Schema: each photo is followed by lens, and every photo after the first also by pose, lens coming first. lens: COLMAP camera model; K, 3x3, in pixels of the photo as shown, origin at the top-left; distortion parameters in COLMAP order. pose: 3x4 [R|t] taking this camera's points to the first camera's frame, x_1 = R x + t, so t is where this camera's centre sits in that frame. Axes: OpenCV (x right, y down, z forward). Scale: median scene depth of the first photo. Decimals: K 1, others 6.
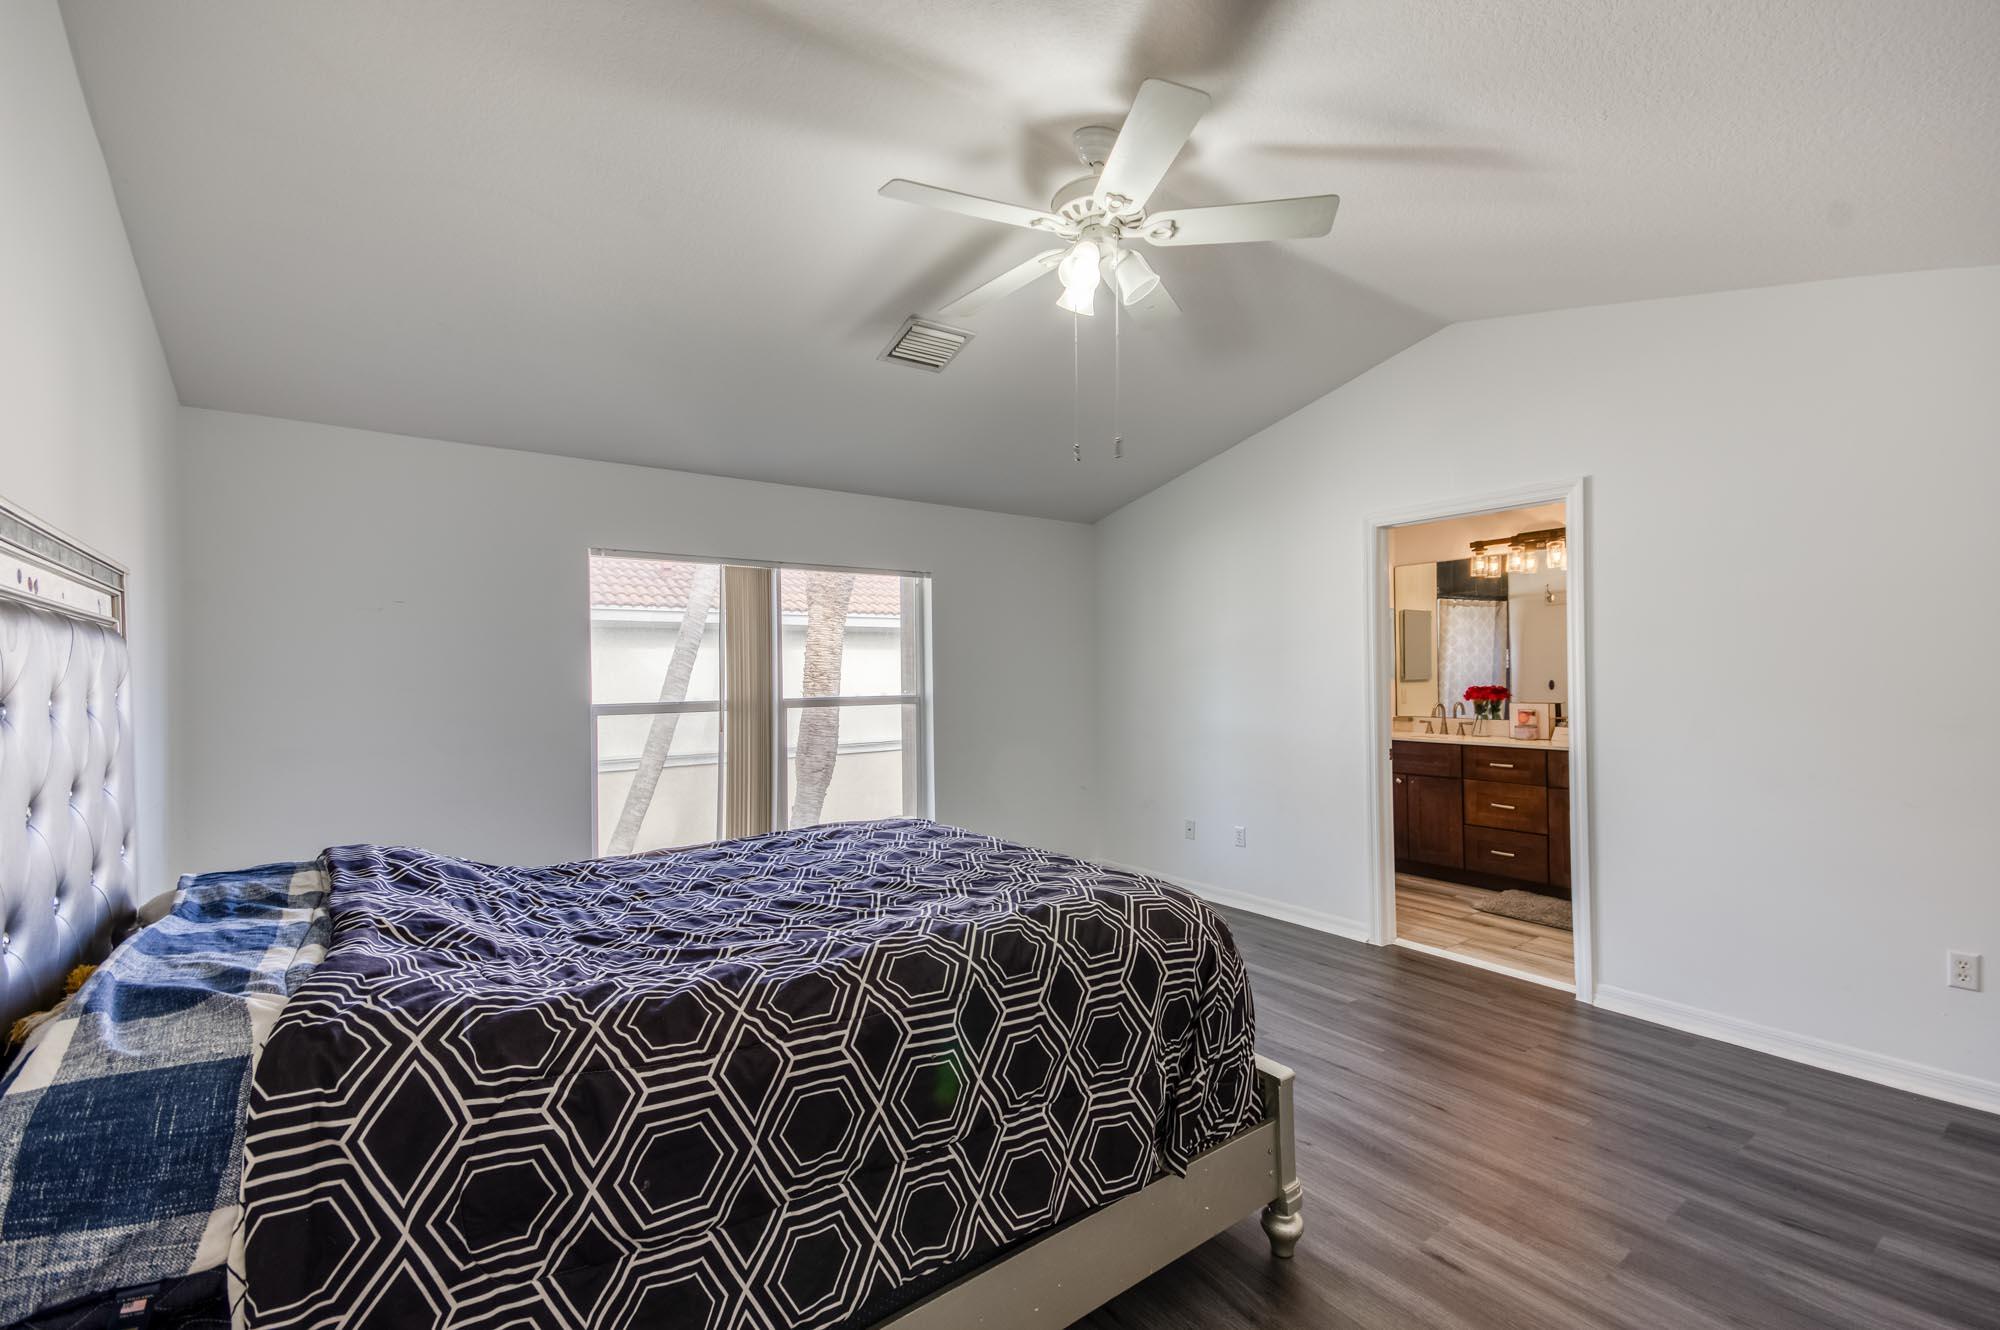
lens RADIAL K [[859.2, 0, 1000.0], [0, 859.2, 665.0], [0, 0, 1]] dist [0.001273, 0.000044]
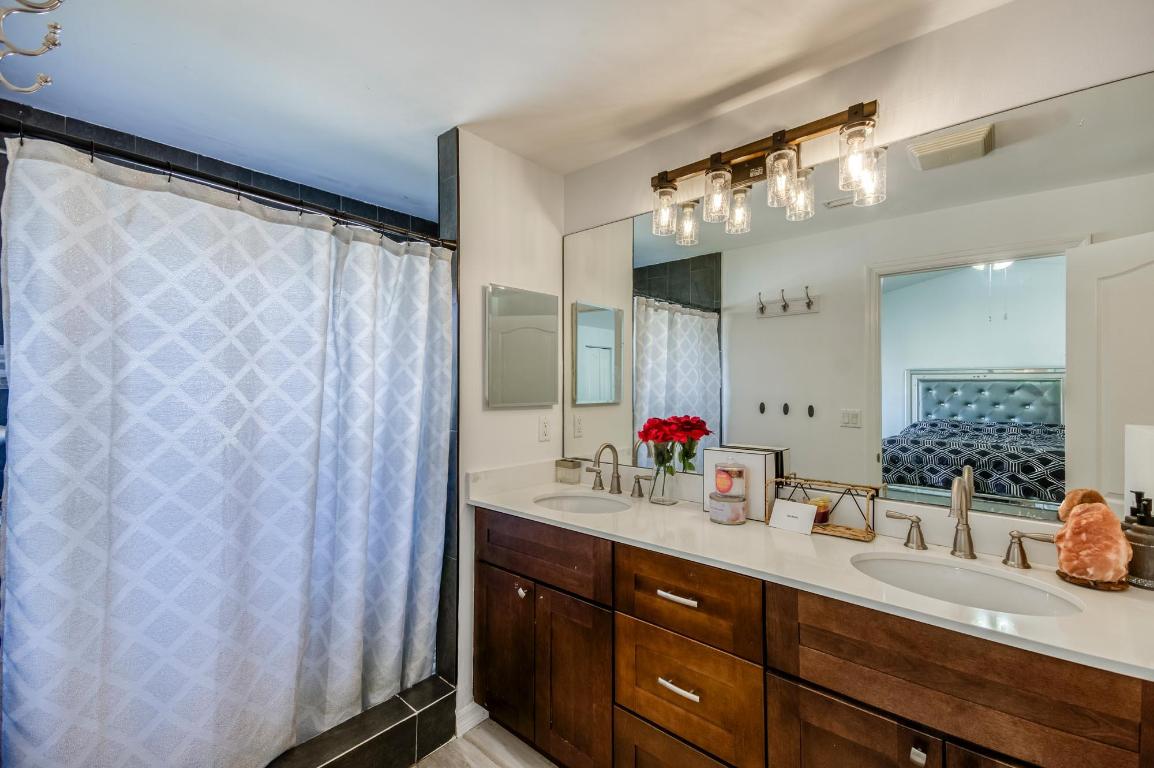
lens RADIAL K [[495.7, 0, 577.0], [0, 495.7, 384.0], [0, 0, 1]] dist [0.001273, 0.000044]
pose [[0.974125, 0.009515, 0.225811, 0.473939], [-0.011248, 0.999916, 0.006388, -0.002015], [-0.225731, -0.008762, 0.974150, 0.758693]]
